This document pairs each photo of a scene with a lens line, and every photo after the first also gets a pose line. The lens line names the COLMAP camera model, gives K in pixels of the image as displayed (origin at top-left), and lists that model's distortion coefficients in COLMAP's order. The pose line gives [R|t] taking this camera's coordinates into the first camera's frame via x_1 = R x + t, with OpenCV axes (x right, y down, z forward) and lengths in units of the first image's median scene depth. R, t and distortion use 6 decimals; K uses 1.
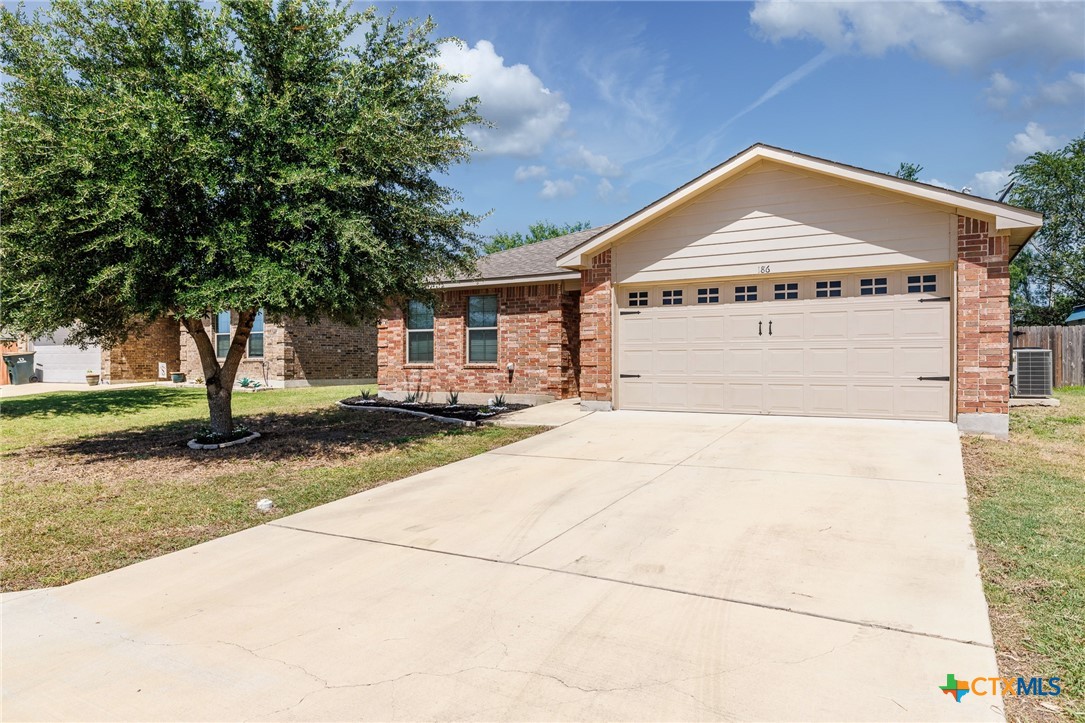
lens RADIAL K [[652.0, 0, 544.7], [0, 652.0, 361.9], [0, 0, 1]] dist [-0.002082, -0.000686]
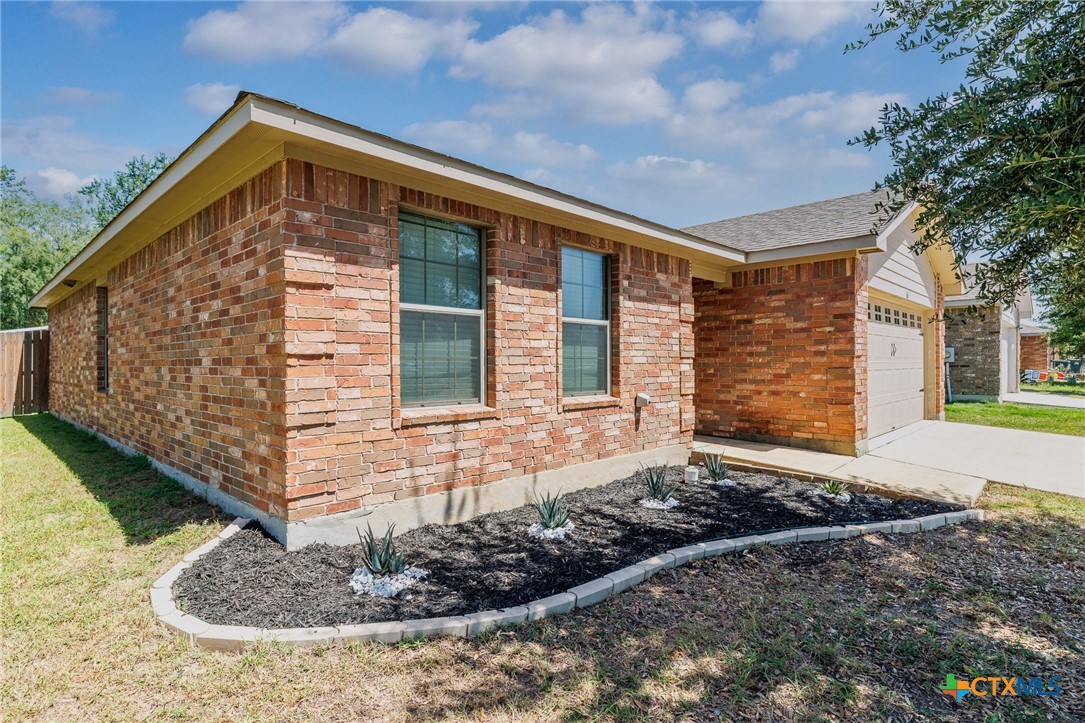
lens RADIAL K [[558.1, 0, 540.1], [0, 558.1, 359.9], [0, 0, 1]] dist [-0.000795, 0.000078]
pose [[0.254222, 0.005991, 0.967127, -0.507402], [0.002543, 0.999973, -0.006863, -0.022016], [-0.967143, 0.004204, 0.254200, 0.969819]]
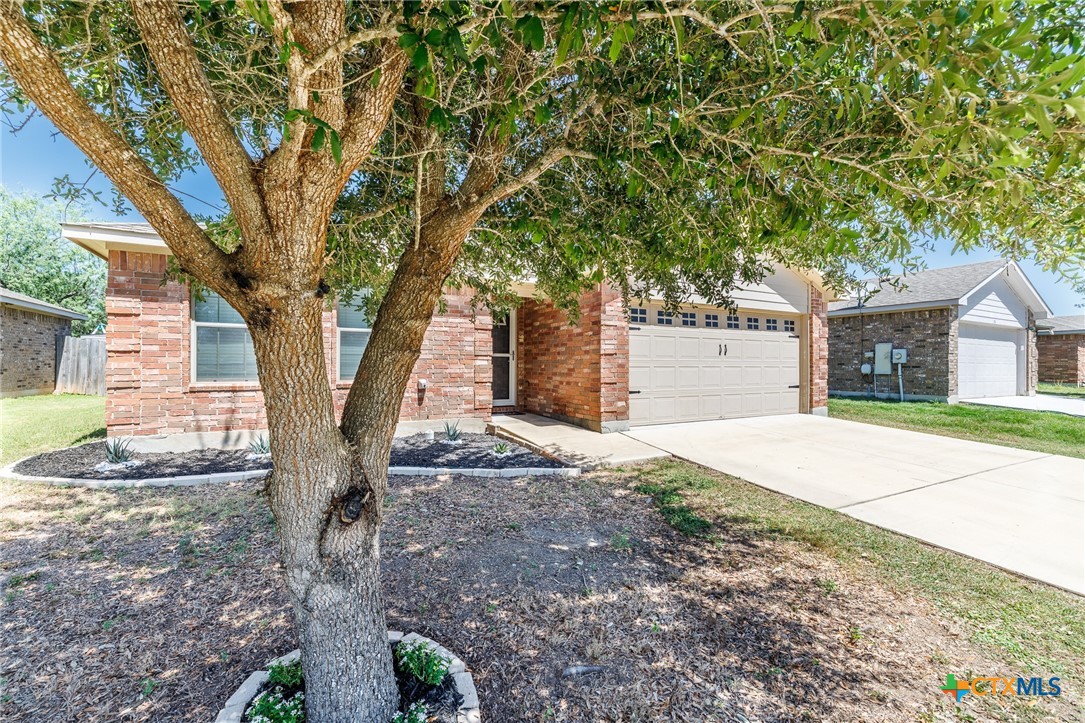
lens RADIAL K [[465.9, 0, 545.0], [0, 465.9, 359.8], [0, 0, 1]] dist [-0.004476, -0.000116]
pose [[0.523171, 0.013237, 0.852125, -0.439076], [-0.003875, 0.999906, -0.013153, -0.014377], [-0.852219, 0.003579, 0.523173, 0.601496]]
